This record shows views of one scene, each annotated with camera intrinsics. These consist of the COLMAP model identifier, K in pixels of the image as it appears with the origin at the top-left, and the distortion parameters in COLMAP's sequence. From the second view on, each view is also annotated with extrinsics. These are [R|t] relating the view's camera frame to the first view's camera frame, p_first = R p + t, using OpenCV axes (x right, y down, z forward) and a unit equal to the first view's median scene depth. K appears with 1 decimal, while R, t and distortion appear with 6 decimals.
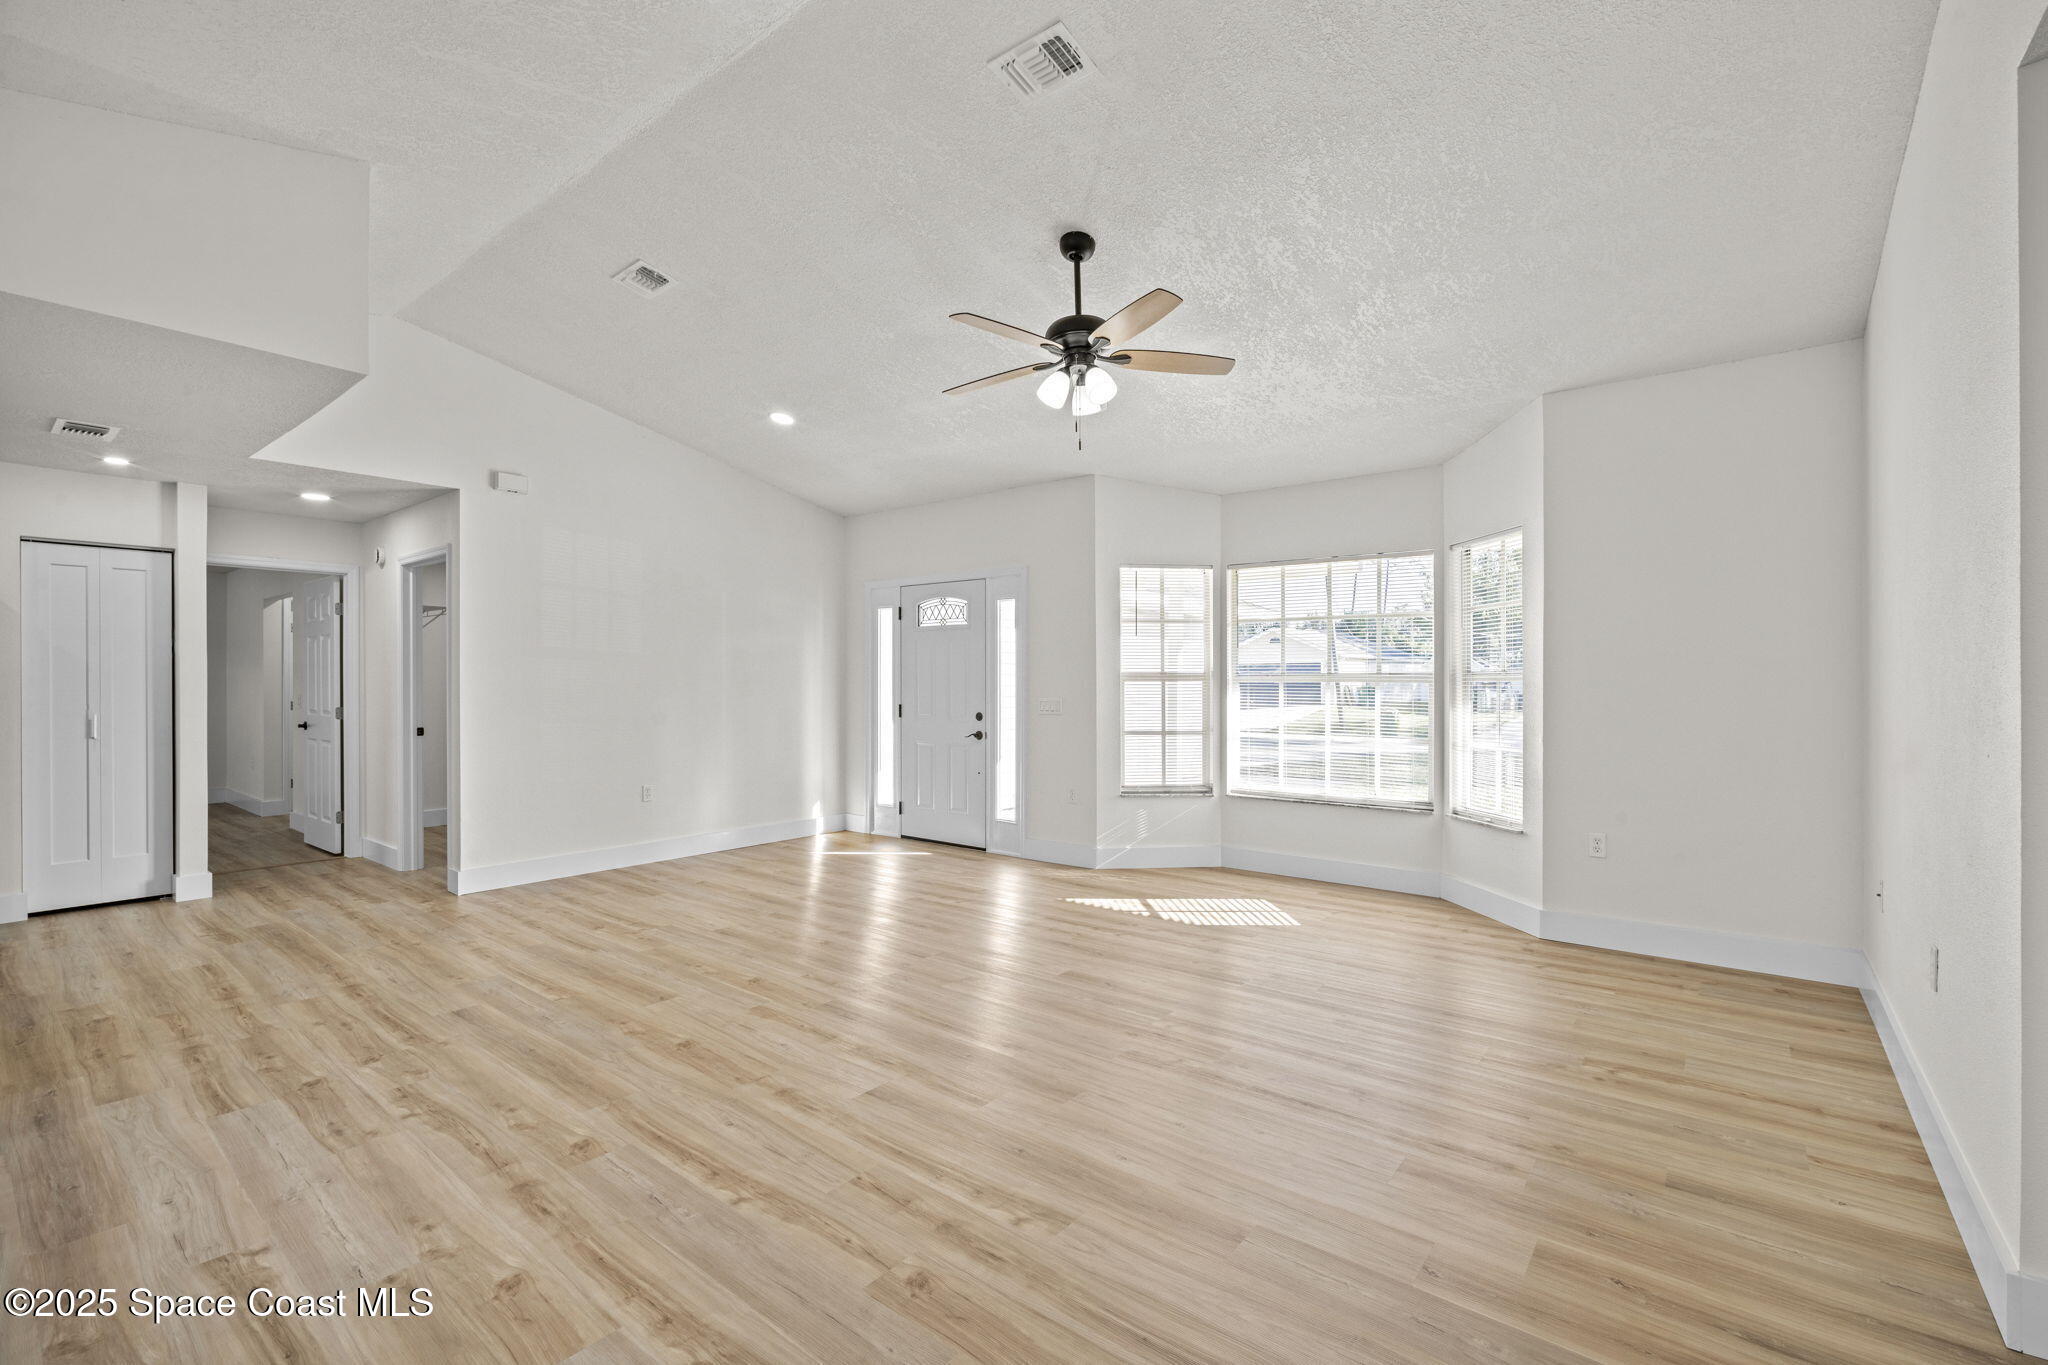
lens RADIAL K [[892.9, 0, 1020.7], [0, 892.9, 680.2], [0, 0, 1]] dist [-0.015540, 0.003995]
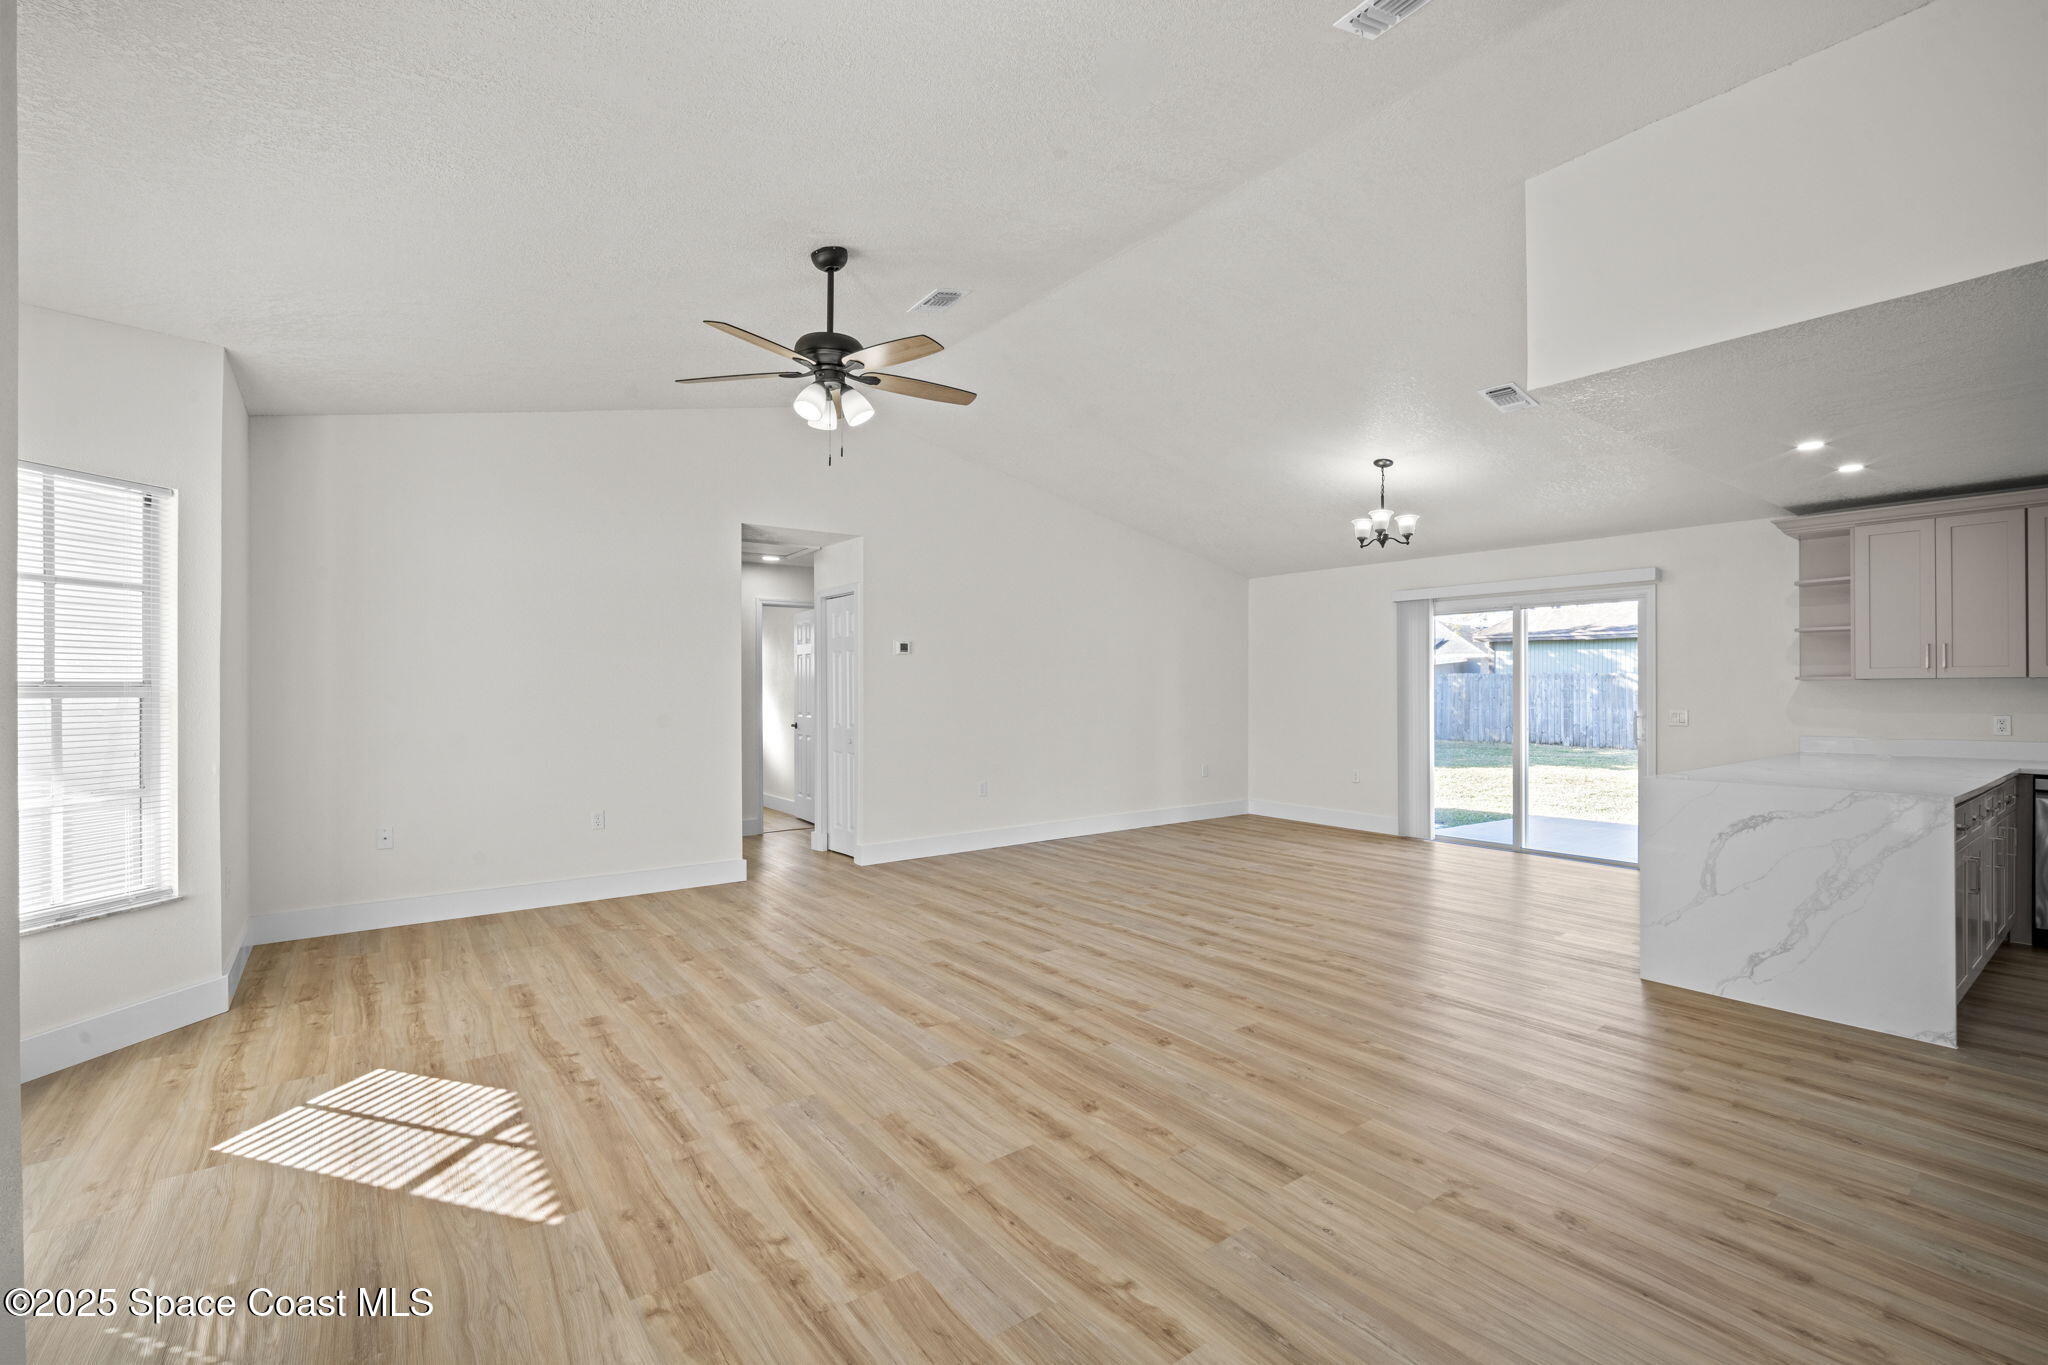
lens RADIAL K [[892.9, 0, 1020.7], [0, 892.9, 680.2], [0, 0, 1]] dist [-0.015540, 0.003995]
pose [[-0.969470, 0.003222, 0.245190, -0.451287], [-0.000096, 0.999909, -0.013520, -0.004417], [-0.245211, -0.013131, -0.969381, 2.247481]]
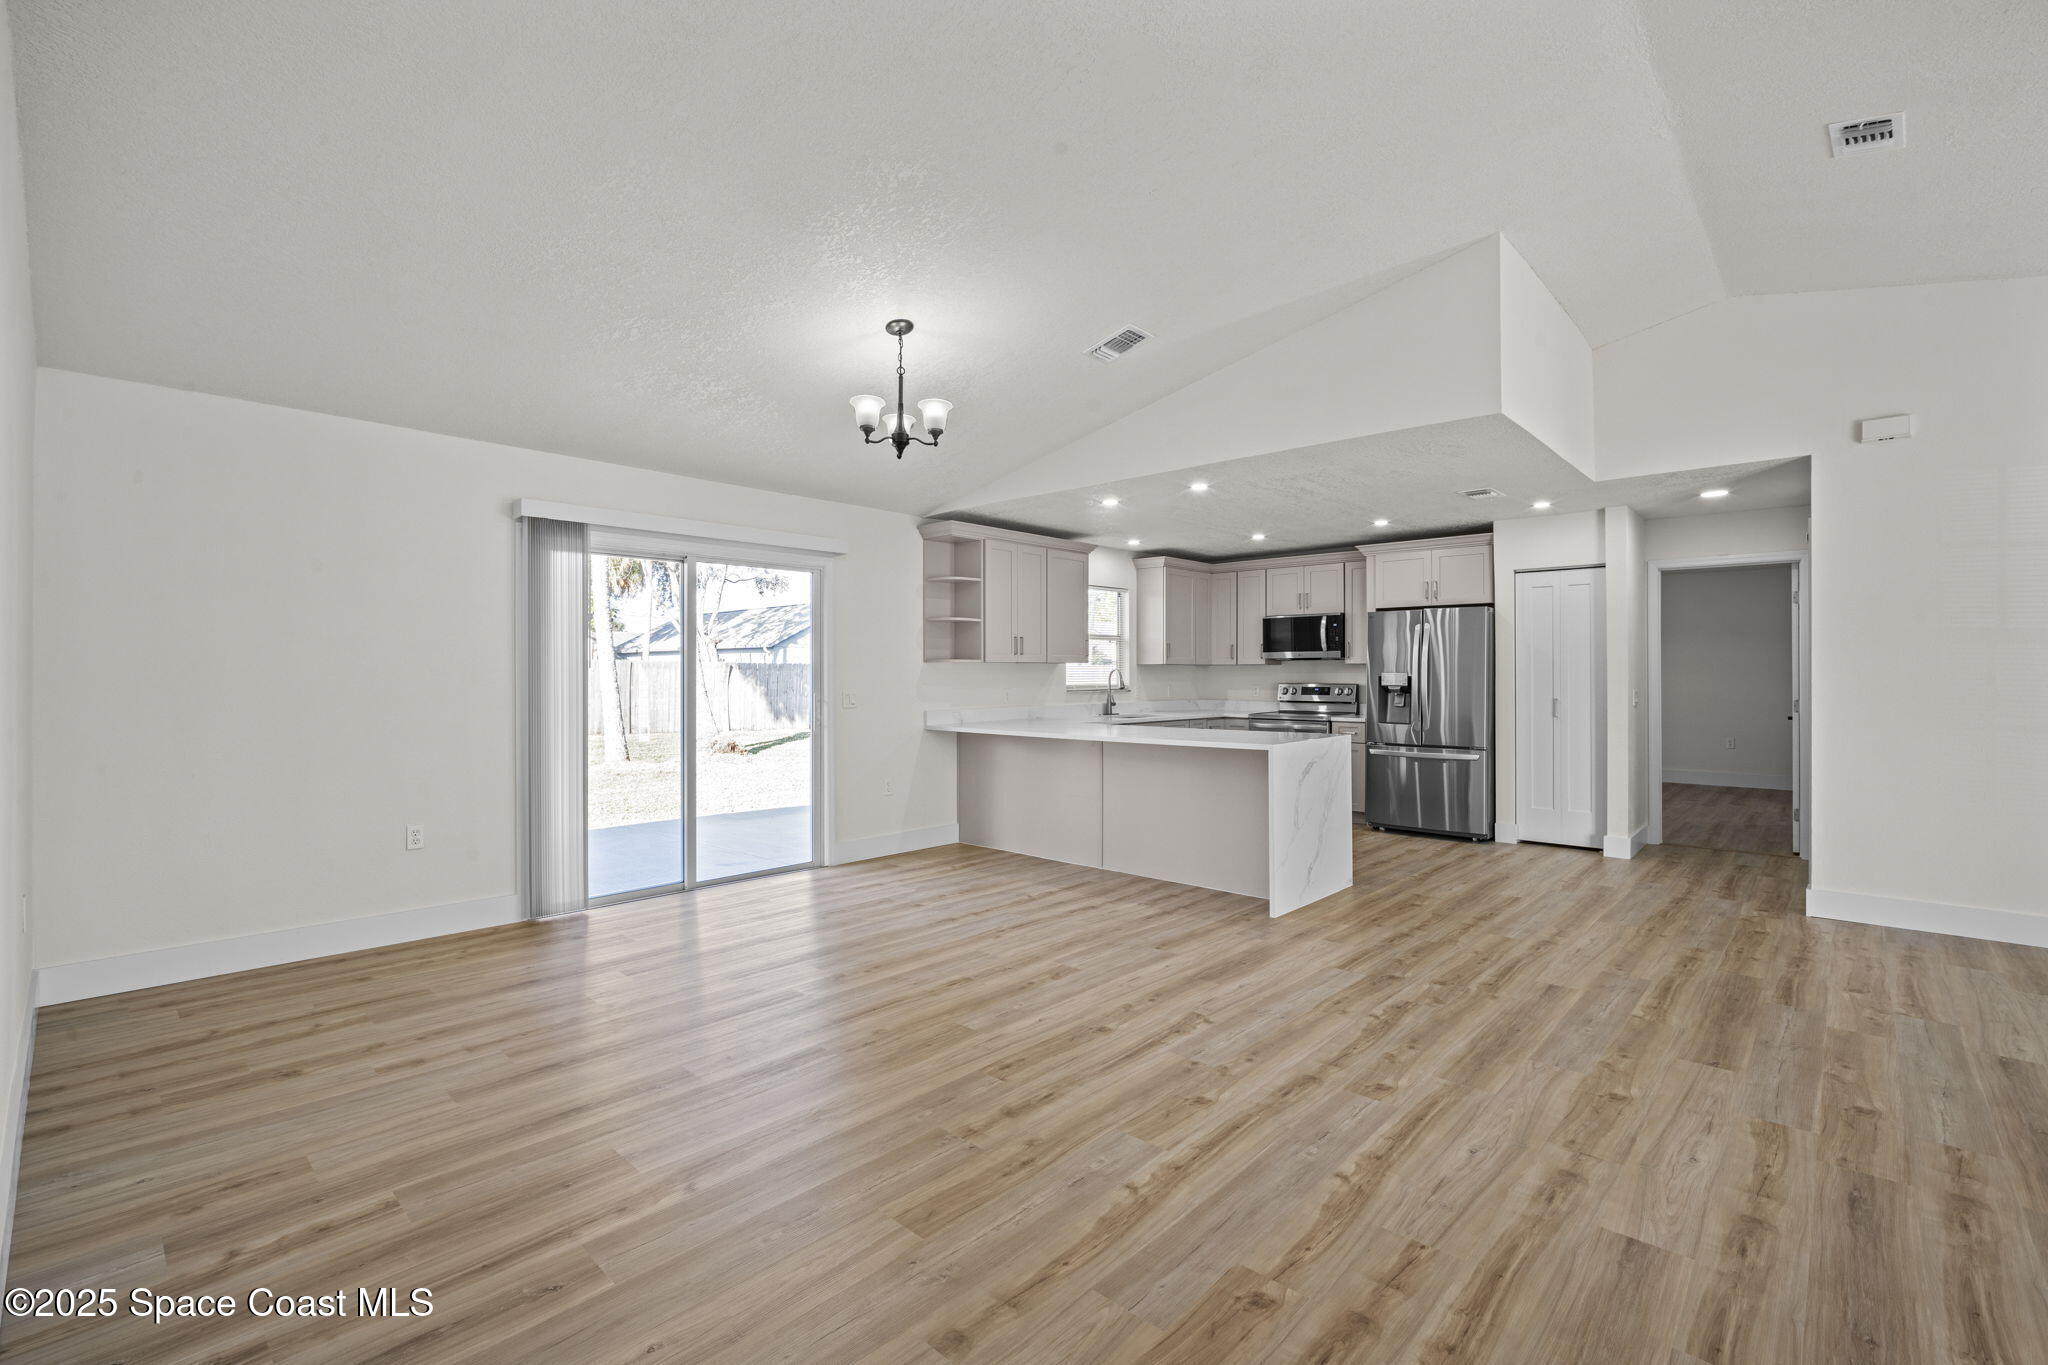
lens RADIAL K [[892.9, 0, 1020.7], [0, 892.9, 680.2], [0, 0, 1]] dist [-0.015540, 0.003995]
pose [[-0.074537, 0.008110, -0.997185, 0.508964], [0.003543, 0.999963, 0.007868, -0.003071], [0.997212, -0.002946, -0.074563, 0.482283]]
